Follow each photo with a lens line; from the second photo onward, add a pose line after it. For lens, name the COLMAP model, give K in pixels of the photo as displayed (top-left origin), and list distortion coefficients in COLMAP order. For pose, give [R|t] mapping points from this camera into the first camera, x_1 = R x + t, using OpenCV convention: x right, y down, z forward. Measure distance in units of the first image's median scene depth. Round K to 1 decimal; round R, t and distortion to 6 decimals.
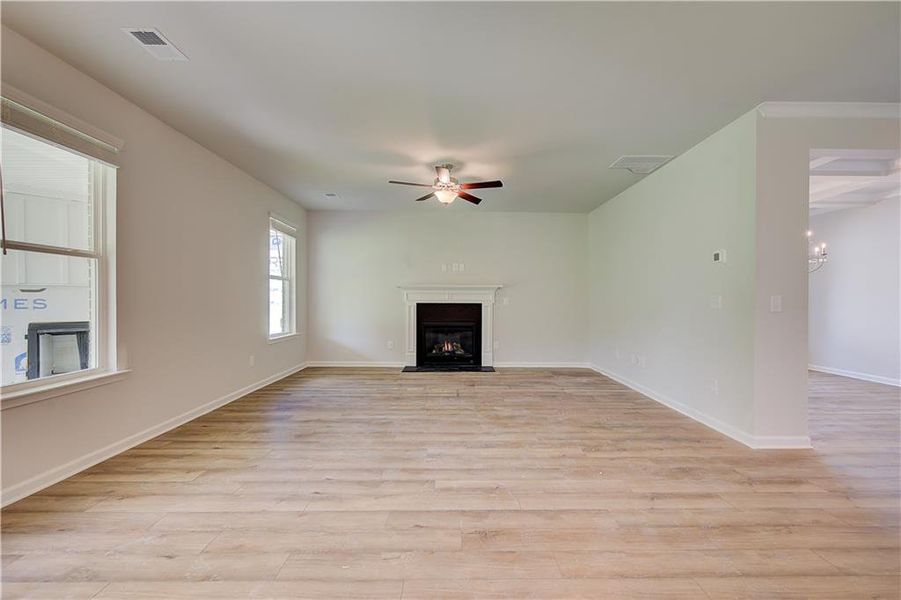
lens RADIAL K [[380.6, 0, 453.9], [0, 380.6, 299.6], [0, 0, 1]] dist [-0.001430, -0.000246]
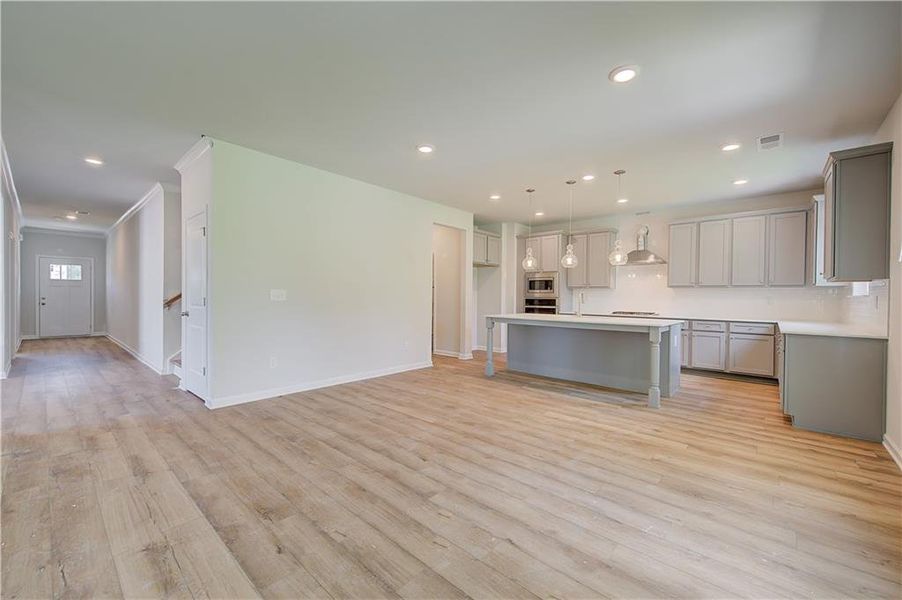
lens RADIAL K [[361.1, 0, 455.1], [0, 361.1, 300.0], [0, 0, 1]] dist [0.001123, -0.000506]
pose [[-0.746857, -0.017087, 0.664766, -0.547748], [-0.014922, 0.999849, 0.008935, 0.000755], [-0.664818, -0.003246, -0.746999, 0.788534]]
